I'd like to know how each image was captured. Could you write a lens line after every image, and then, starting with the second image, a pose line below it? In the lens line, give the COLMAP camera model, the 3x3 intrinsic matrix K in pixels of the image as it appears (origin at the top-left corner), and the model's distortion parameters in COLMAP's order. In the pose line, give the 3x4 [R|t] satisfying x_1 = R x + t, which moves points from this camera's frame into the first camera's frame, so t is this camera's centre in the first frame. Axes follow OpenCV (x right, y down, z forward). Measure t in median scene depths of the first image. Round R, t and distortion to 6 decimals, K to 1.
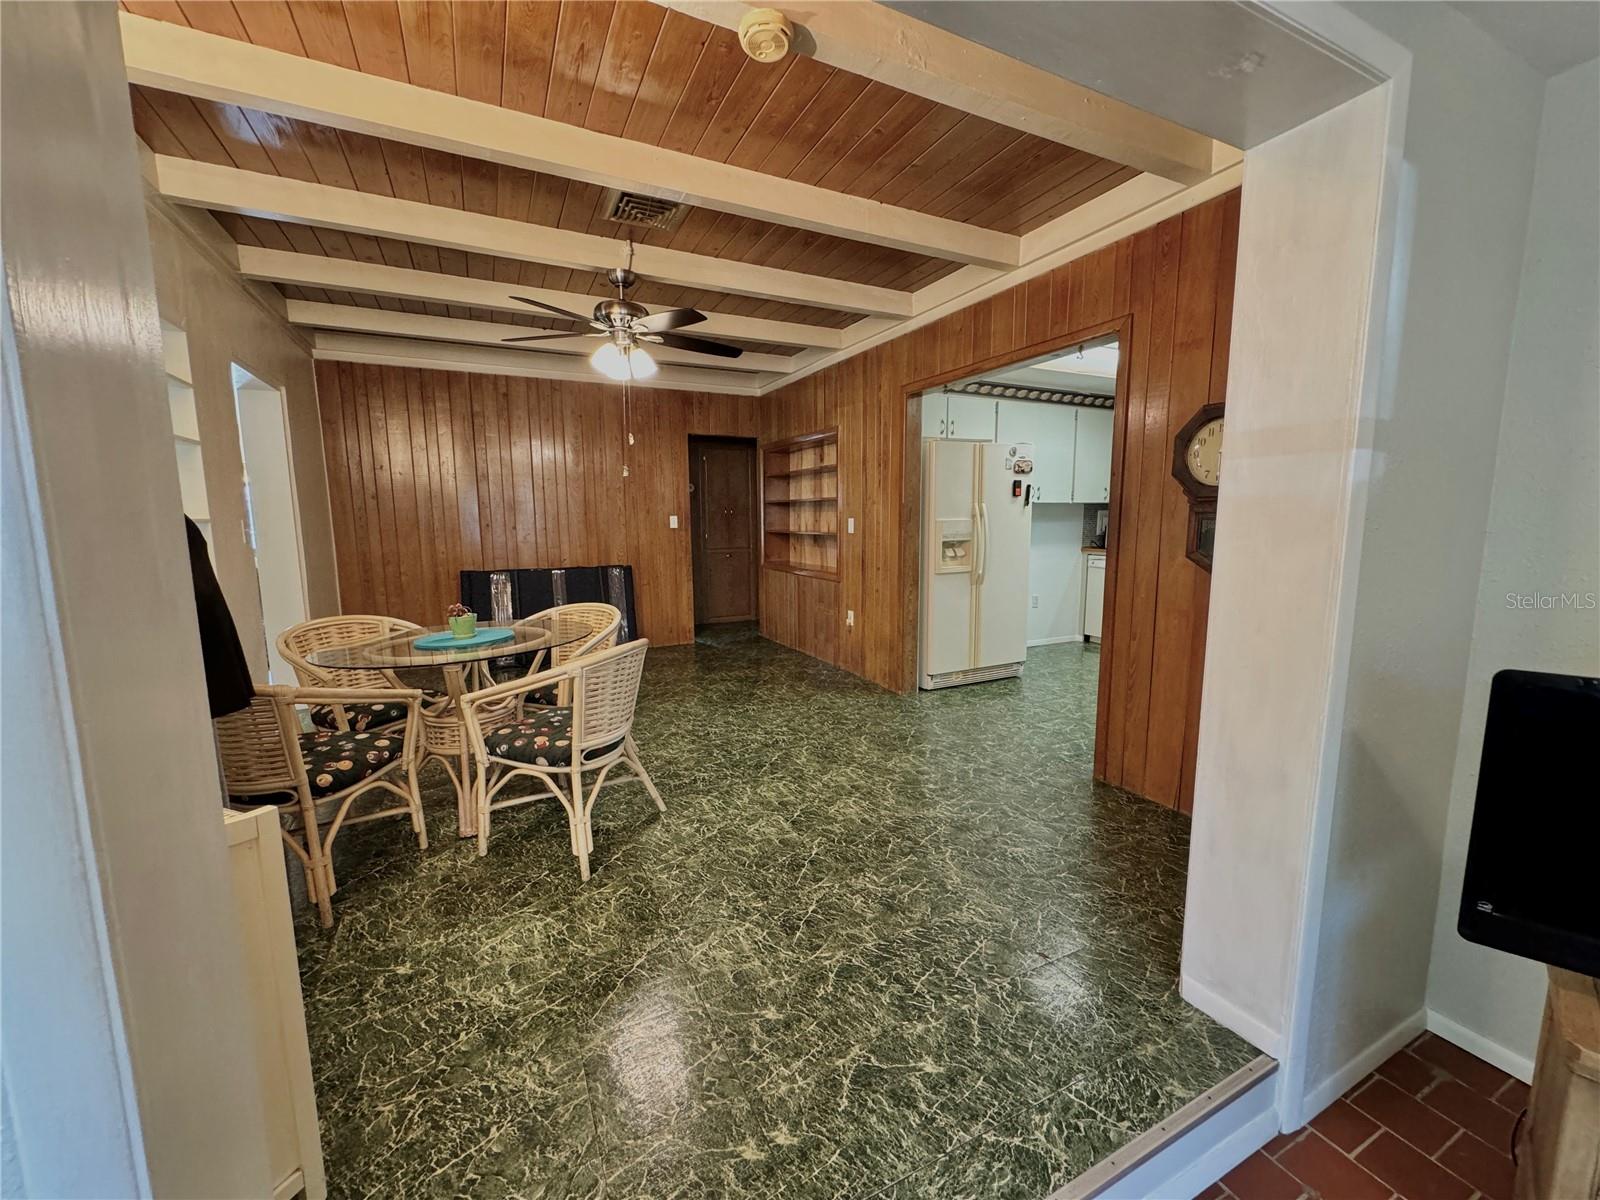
lens RADIAL K [[636.0, 0, 804.6], [0, 636.0, 600.7], [0, 0, 1]] dist [-0.001978, 0.000651]
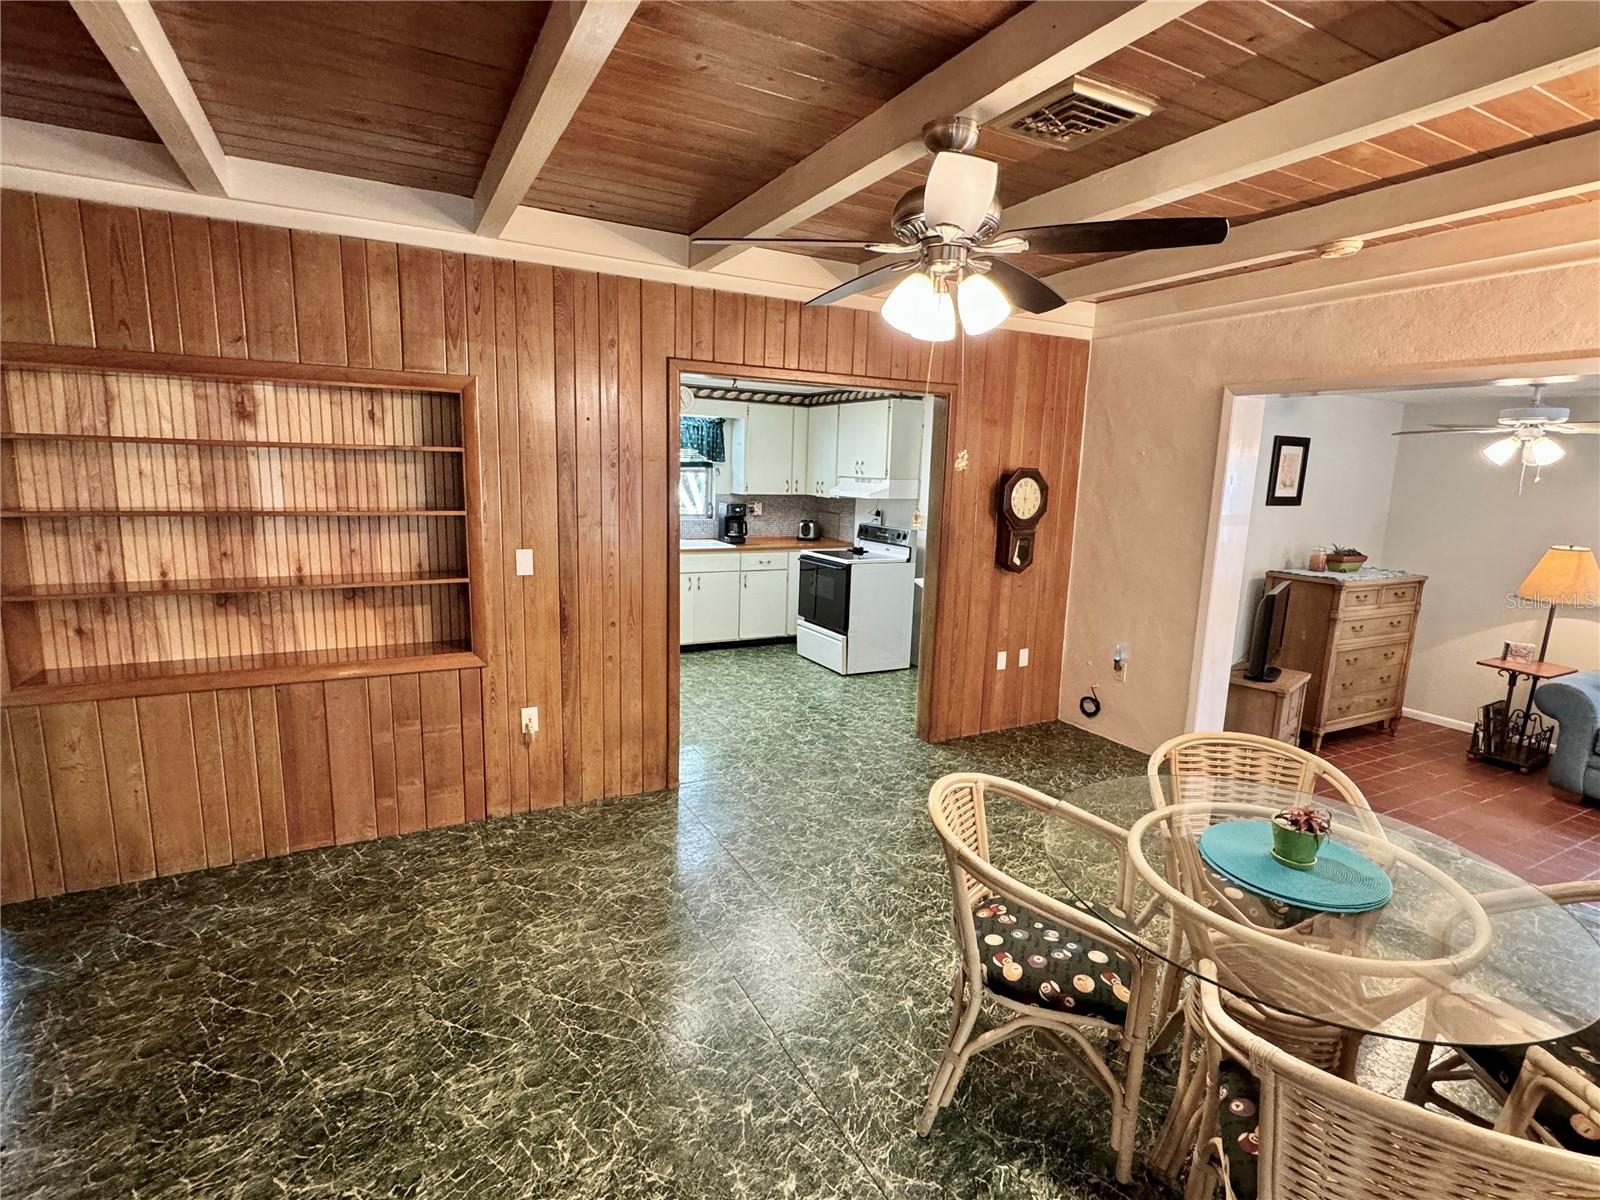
lens RADIAL K [[786.7, 0, 797.7], [0, 786.7, 599.7], [0, 0, 1]] dist [0.001668, -0.000316]
pose [[-0.032050, -0.160899, 0.986450, -0.673480], [0.104359, 0.981024, 0.163405, -0.185195], [-0.994023, 0.108182, -0.014650, 0.820983]]
